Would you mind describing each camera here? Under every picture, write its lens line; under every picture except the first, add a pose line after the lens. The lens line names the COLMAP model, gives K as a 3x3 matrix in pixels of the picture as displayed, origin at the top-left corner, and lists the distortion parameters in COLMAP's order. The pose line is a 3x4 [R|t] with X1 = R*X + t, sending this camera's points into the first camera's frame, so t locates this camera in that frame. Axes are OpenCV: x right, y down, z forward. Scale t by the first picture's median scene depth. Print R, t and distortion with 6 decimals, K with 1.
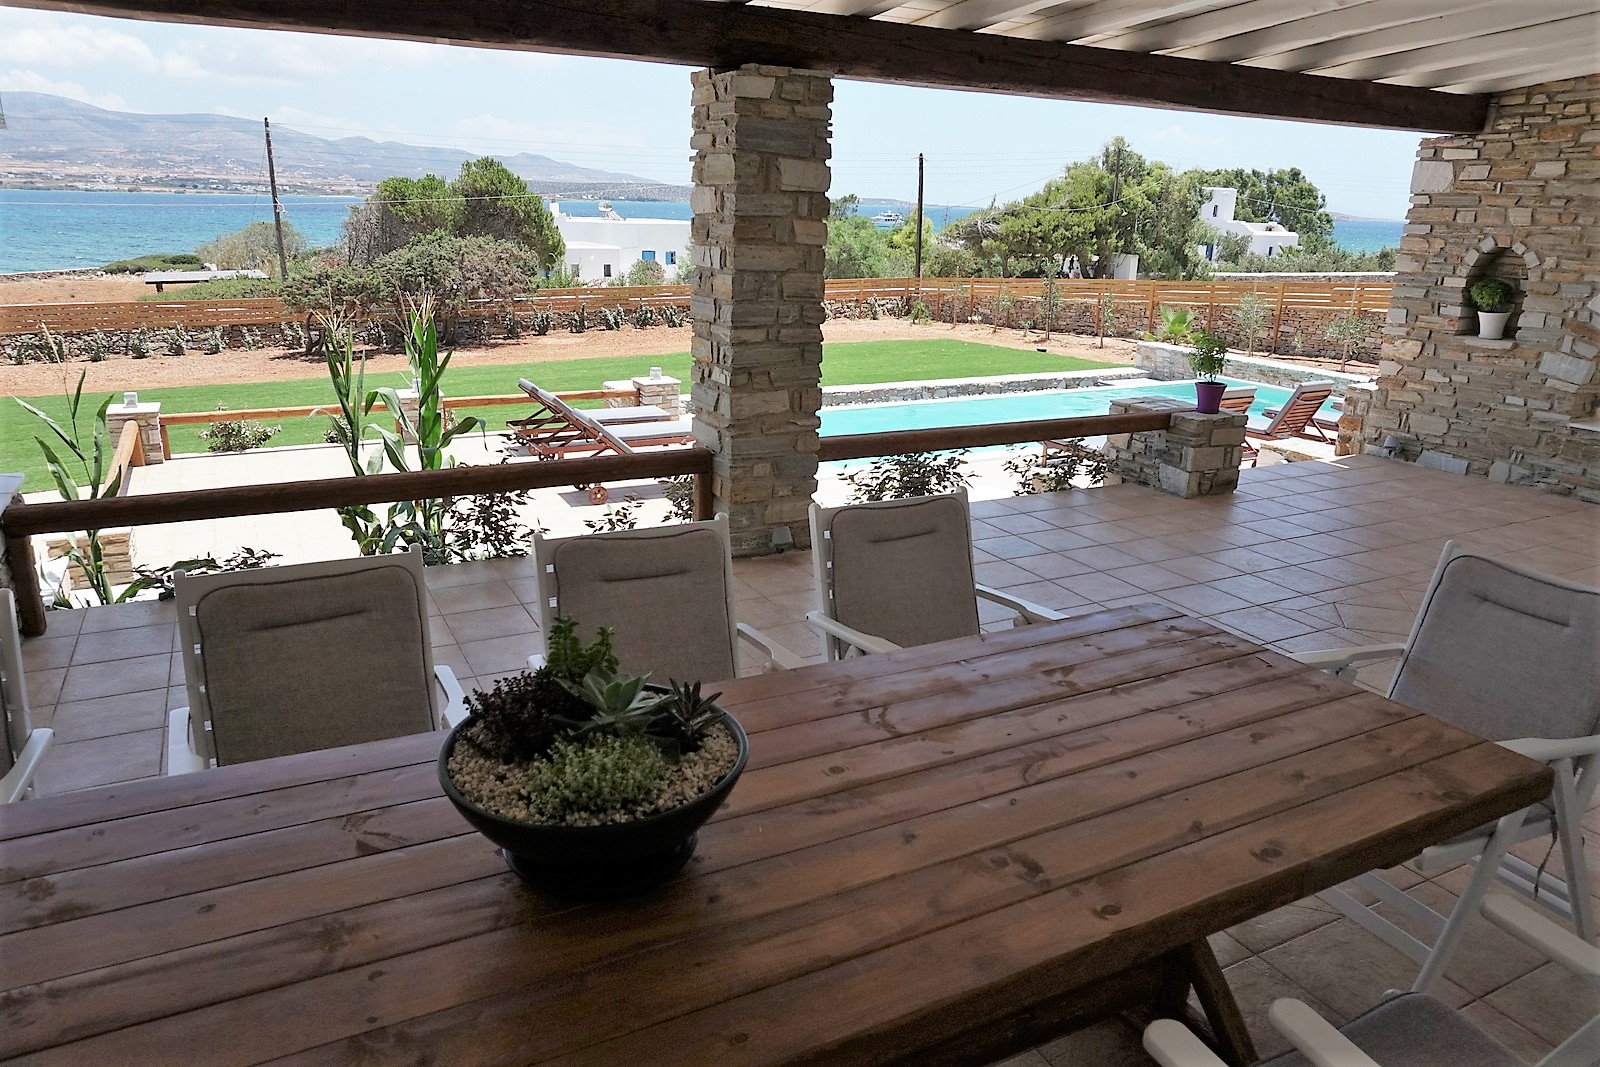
lens RADIAL K [[1070.5, 0, 795.9], [0, 1070.5, 530.5], [0, 0, 1]] dist [-0.049416, 0.036502]
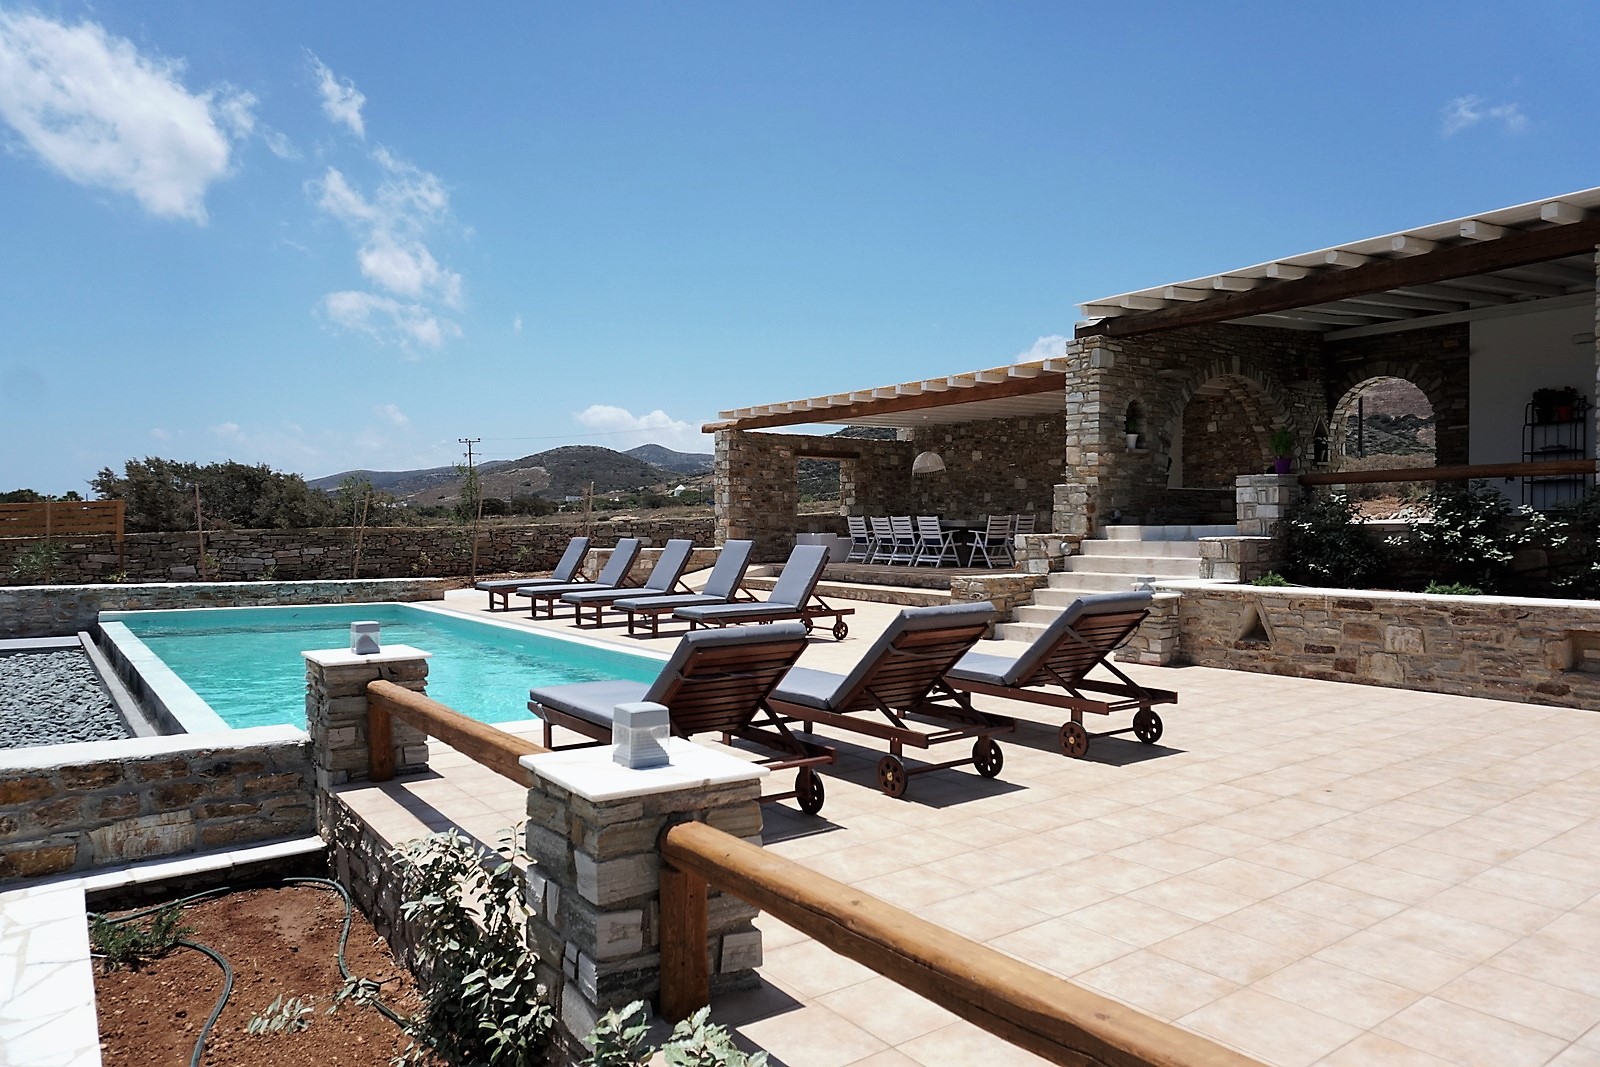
lens RADIAL K [[1070.5, 0, 795.9], [0, 1070.5, 530.5], [0, 0, 1]] dist [-0.049416, 0.036502]
pose [[-0.146221, -0.023726, 0.988967, -0.587337], [0.286153, 0.955960, 0.065243, -0.182927], [-0.946961, 0.292536, -0.132992, 1.007500]]
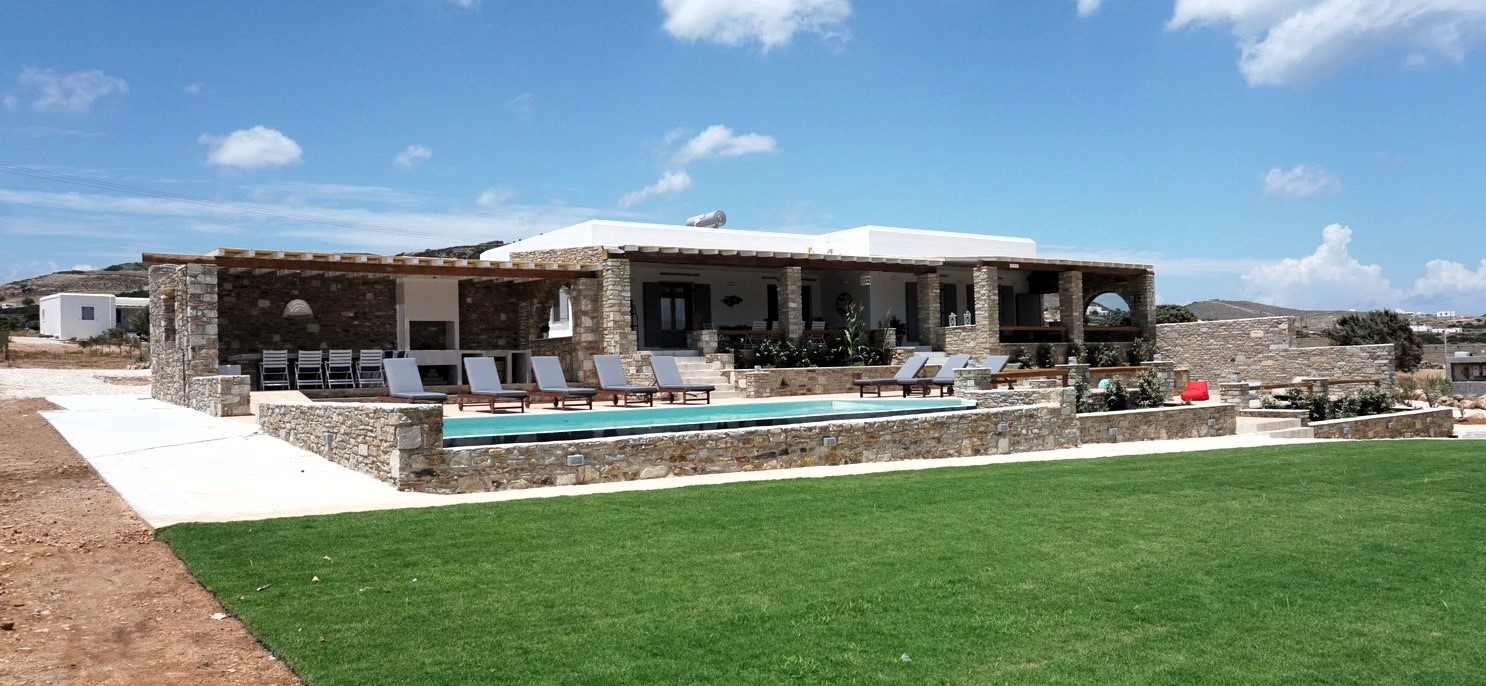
lens RADIAL K [[1070.1, 0, 765.6], [0, 1070.1, 309.7], [0, 0, 1]] dist [-0.079071, 0.002754]
pose [[-0.984758, -0.001554, -0.173921, 0.425581], [-0.041454, 0.973240, 0.226019, -0.585345], [0.168916, 0.229784, -0.958471, 2.566762]]
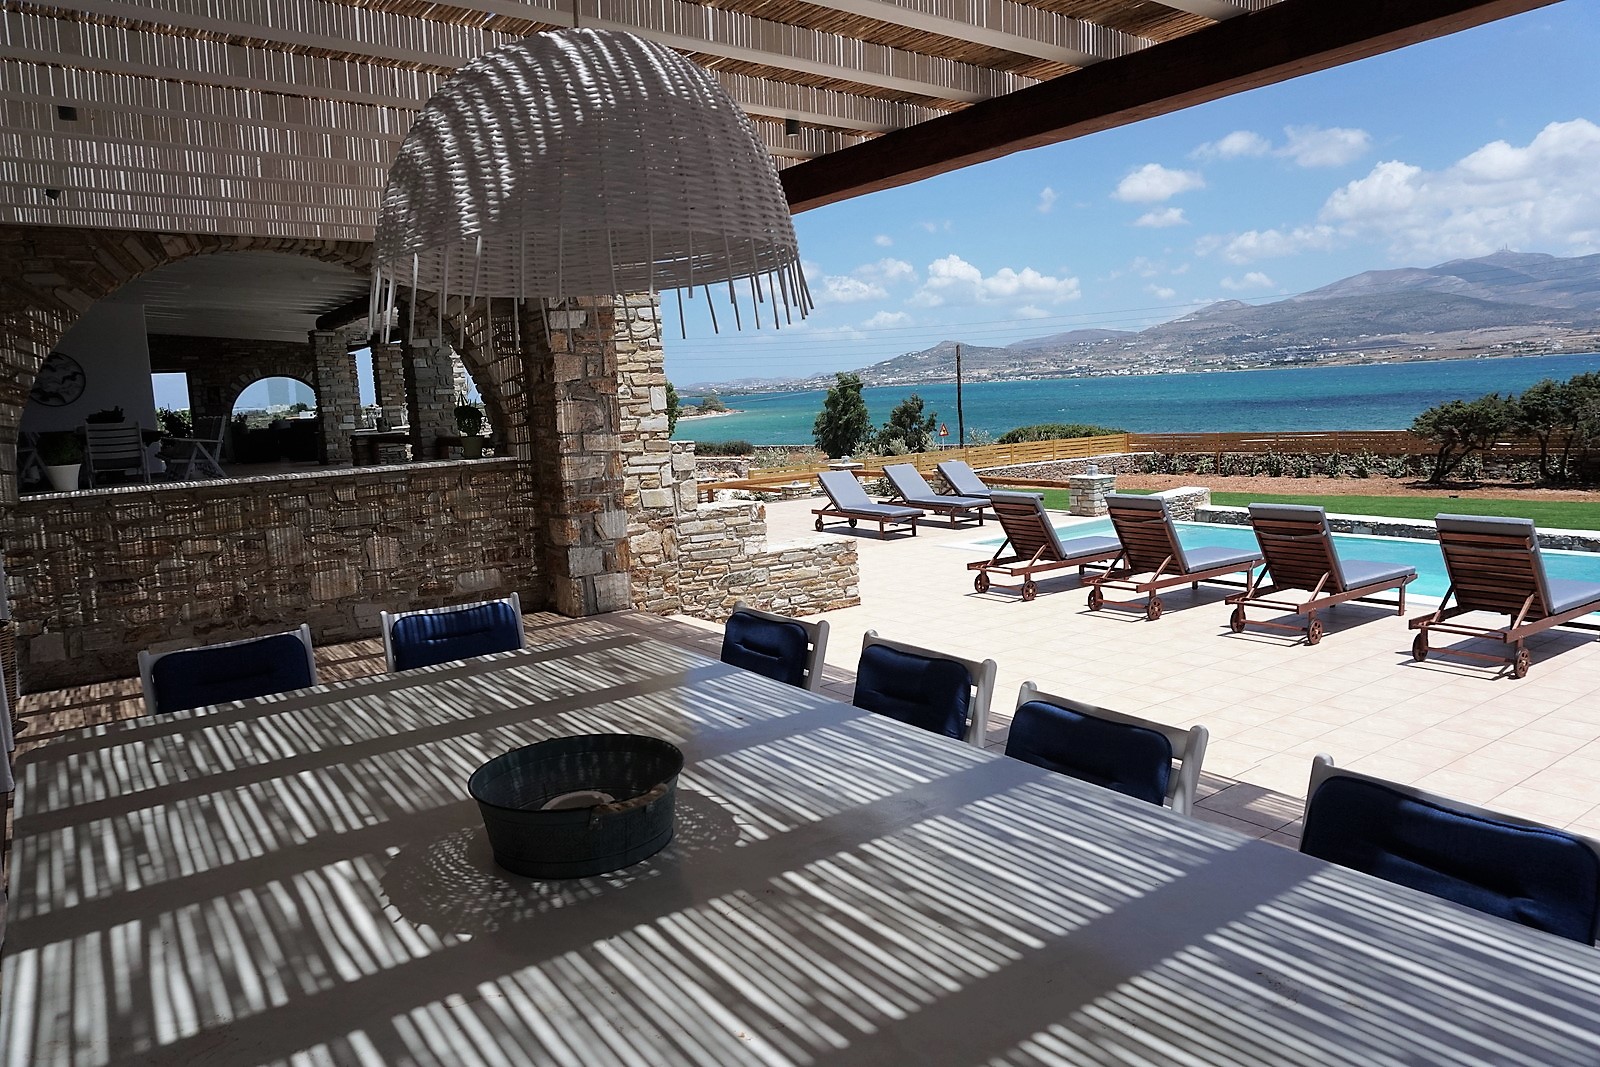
lens RADIAL K [[1064.9, 0, 799.6], [0, 1064.9, 508.6], [0, 0, 1]] dist [-0.069549, 0.050625]
pose [[0.143850, 0.081512, -0.986237, 1.042393], [-0.237946, 0.970213, 0.045481, -0.096018], [0.960567, 0.228129, 0.158960, 0.606184]]
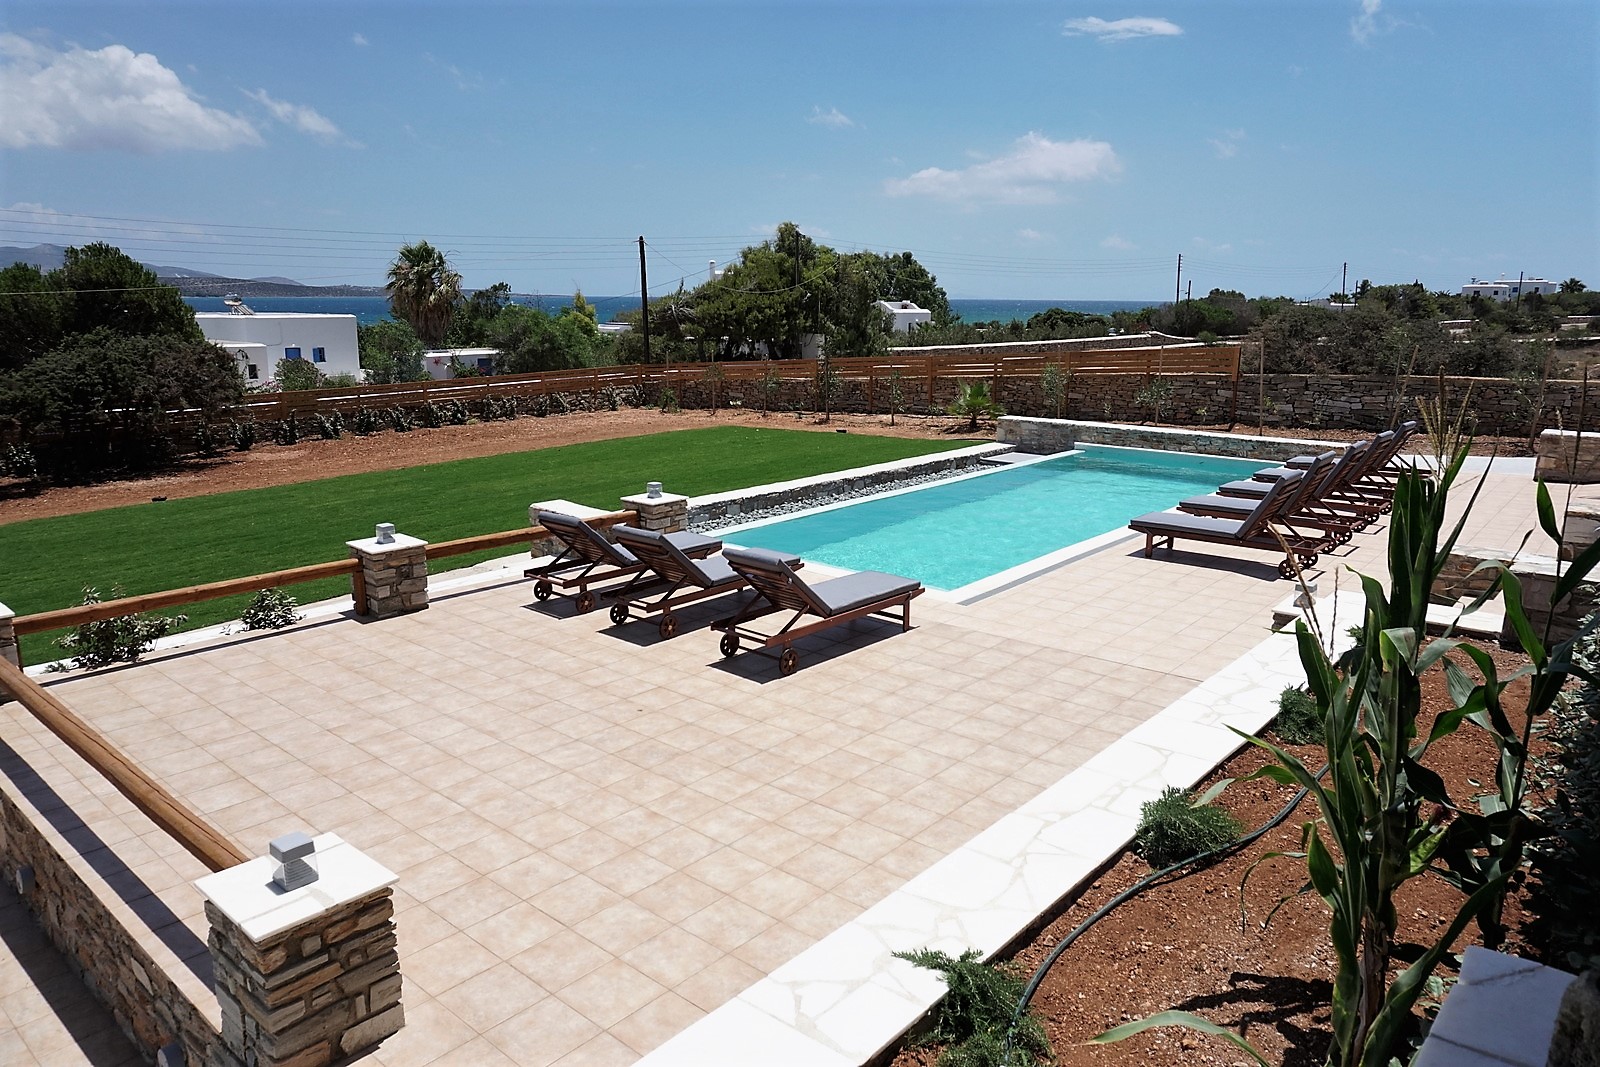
lens RADIAL K [[1069.1, 0, 784.9], [0, 1069.1, 530.2], [0, 0, 1]] dist [-0.017532, 0.003270]
pose [[0.936788, -0.091621, 0.337690, -0.349805], [0.117849, 0.991339, -0.057959, -0.065324], [-0.329455, 0.094092, 0.939471, 0.247038]]
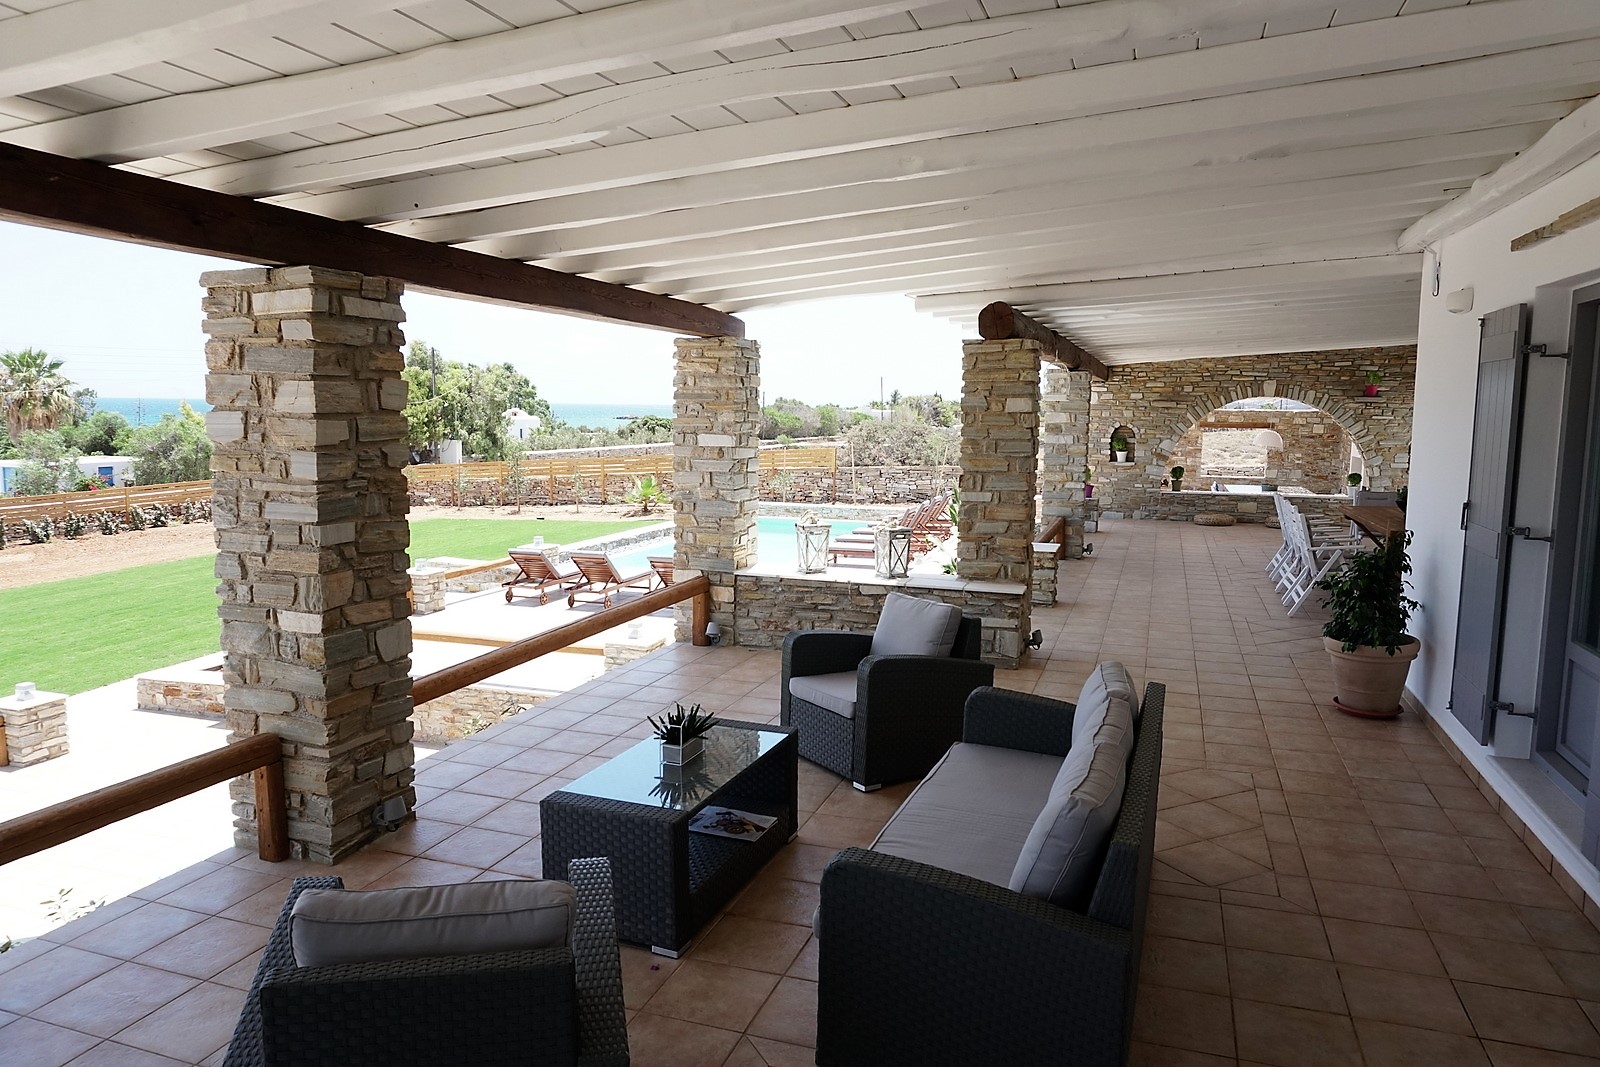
lens RADIAL K [[1070.5, 0, 795.9], [0, 1070.5, 530.5], [0, 0, 1]] dist [-0.049416, 0.036502]
pose [[0.724626, -0.092595, 0.682894, -0.870164], [0.205243, 0.974961, -0.085588, 0.015163], [-0.657870, 0.202179, 0.725487, -0.141025]]
